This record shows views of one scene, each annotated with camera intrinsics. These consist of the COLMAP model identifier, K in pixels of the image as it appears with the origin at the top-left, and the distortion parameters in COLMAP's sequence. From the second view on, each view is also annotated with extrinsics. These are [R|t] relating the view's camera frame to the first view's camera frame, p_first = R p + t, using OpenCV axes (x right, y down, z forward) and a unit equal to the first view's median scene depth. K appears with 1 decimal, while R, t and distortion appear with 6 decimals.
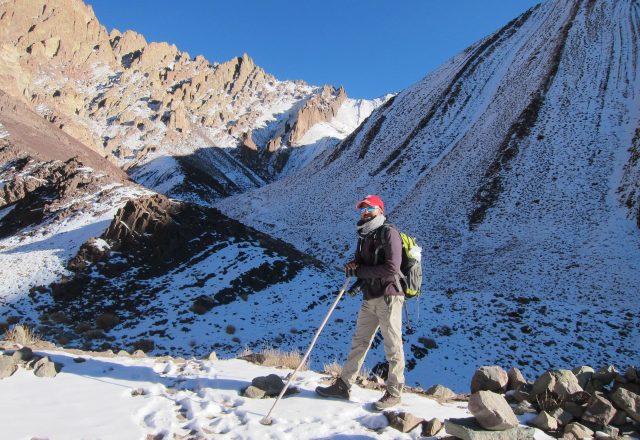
lens RADIAL K [[524.9, 0, 320.0], [0, 524.9, 220.0], [0, 0, 1]] dist [-0.069664, 0.014949]
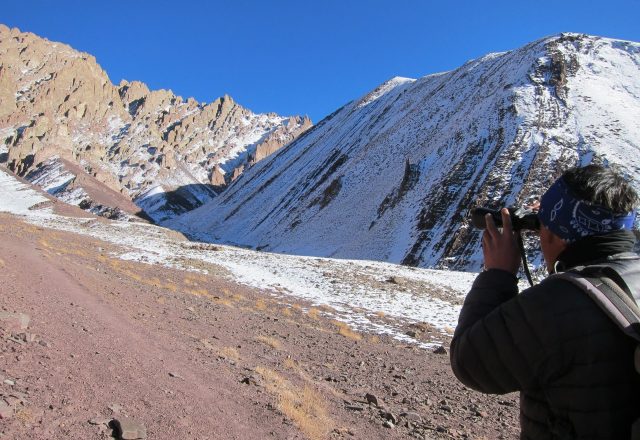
lens RADIAL K [[524.9, 0, 320.0], [0, 524.9, 220.0], [0, 0, 1]] dist [-0.069664, 0.014949]
pose [[0.999187, -0.033586, -0.022317, 0.137232], [0.033332, 0.999377, -0.011643, 0.008702], [0.022695, 0.010890, 0.999683, -0.347371]]
